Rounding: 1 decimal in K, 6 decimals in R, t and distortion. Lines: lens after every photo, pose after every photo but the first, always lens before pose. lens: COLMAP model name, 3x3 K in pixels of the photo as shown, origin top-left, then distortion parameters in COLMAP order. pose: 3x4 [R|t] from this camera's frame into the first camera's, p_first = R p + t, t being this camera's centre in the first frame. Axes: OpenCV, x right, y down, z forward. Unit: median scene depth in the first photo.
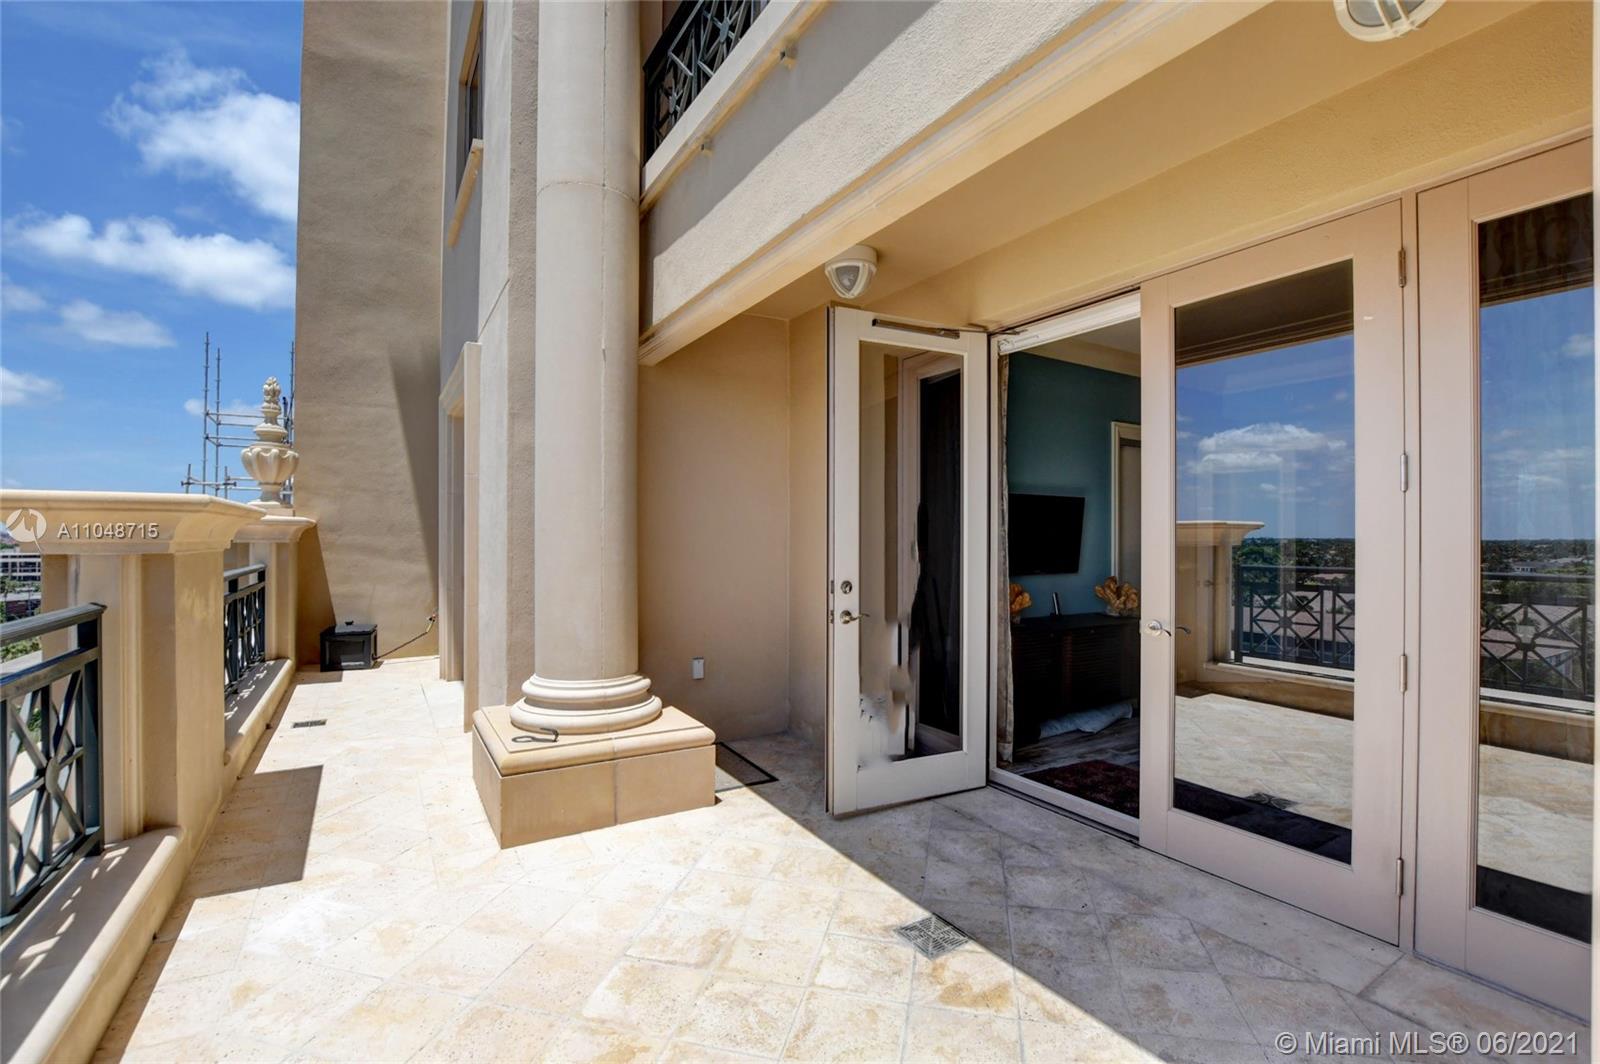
lens RADIAL K [[716.3, 0, 795.0], [0, 716.3, 534.8], [0, 0, 1]] dist [-0.028149, -0.000469]
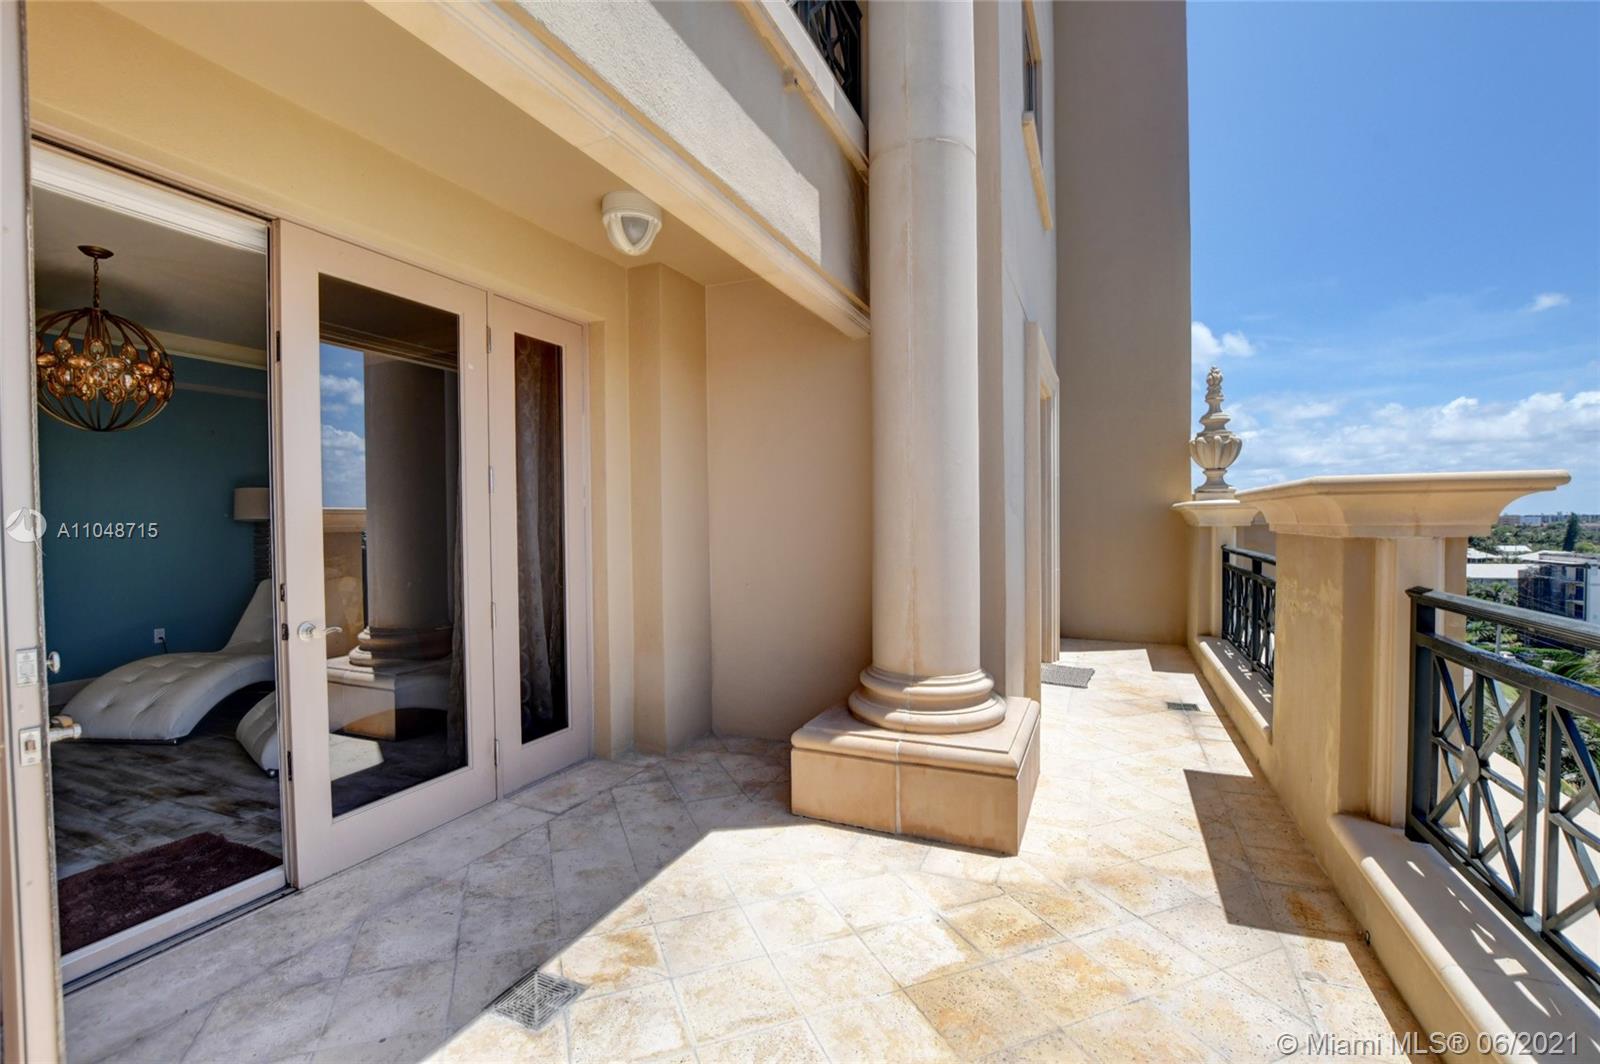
lens RADIAL K [[716.3, 0, 794.3], [0, 716.3, 532.5], [0, 0, 1]] dist [-0.028149, -0.000469]
pose [[-0.579387, -0.020971, 0.814783, -0.663127], [-0.001044, 0.999687, 0.024988, -0.014514], [-0.815052, 0.013628, -0.579228, 1.234618]]
